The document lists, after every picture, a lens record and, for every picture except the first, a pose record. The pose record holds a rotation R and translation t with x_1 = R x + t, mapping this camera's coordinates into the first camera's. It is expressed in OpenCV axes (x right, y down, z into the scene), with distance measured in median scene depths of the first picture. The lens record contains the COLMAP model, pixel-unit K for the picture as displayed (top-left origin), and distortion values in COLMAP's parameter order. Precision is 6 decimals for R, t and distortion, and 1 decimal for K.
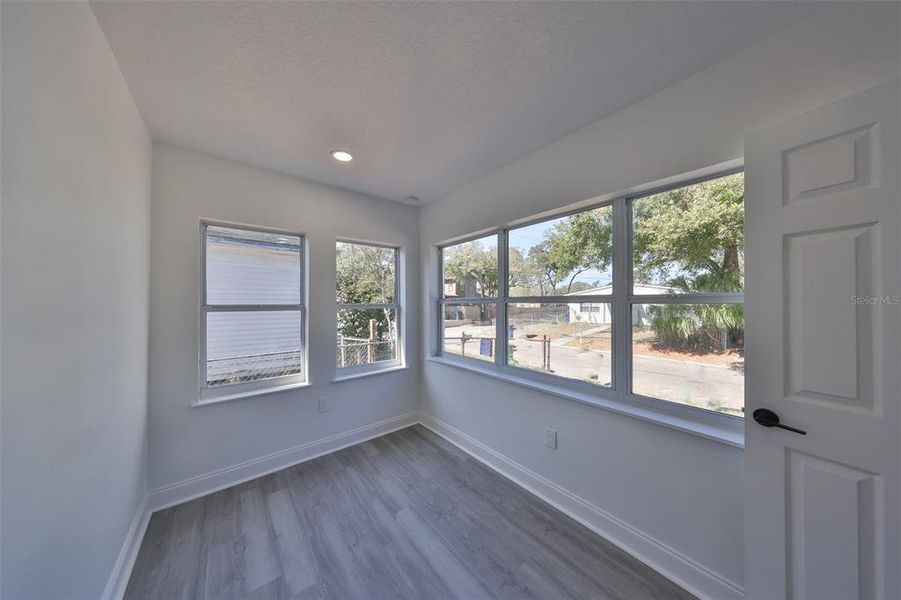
lens RADIAL K [[282.1, 0, 451.7], [0, 282.1, 301.1], [0, 0, 1]] dist [0.000736, 0.000081]
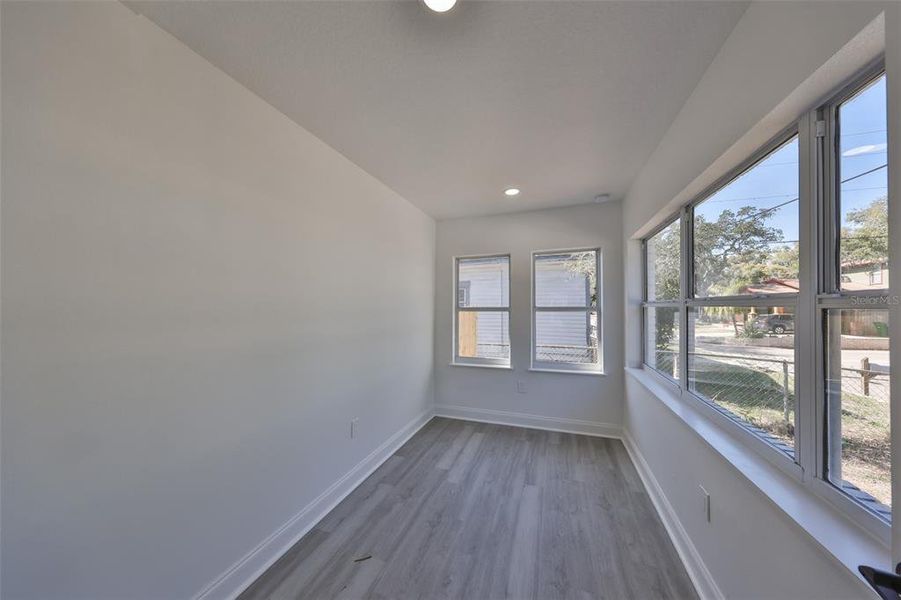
lens RADIAL K [[282.1, 0, 451.7], [0, 282.1, 301.1], [0, 0, 1]] dist [0.000736, 0.000081]
pose [[0.516801, -0.011861, -0.856023, 0.531040], [0.004023, 0.999927, -0.011426, -0.001233], [0.856096, 0.002461, 0.516811, 0.096356]]
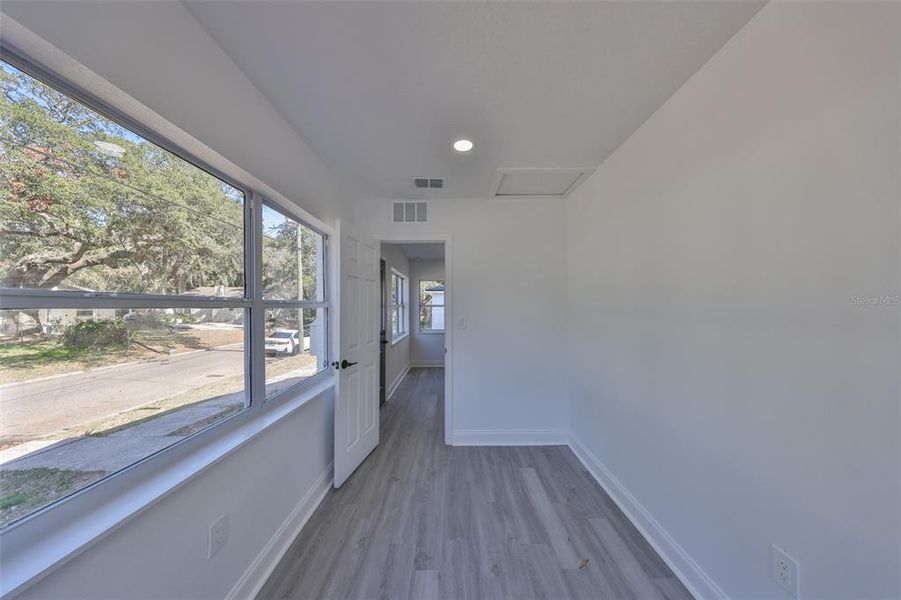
lens RADIAL K [[282.1, 0, 451.7], [0, 282.1, 301.1], [0, 0, 1]] dist [0.000736, 0.000081]
pose [[-0.783522, 0.018572, 0.621087, -0.348255], [0.005257, 0.999716, -0.023261, 0.009109], [-0.621342, -0.014961, -0.783397, 0.987069]]
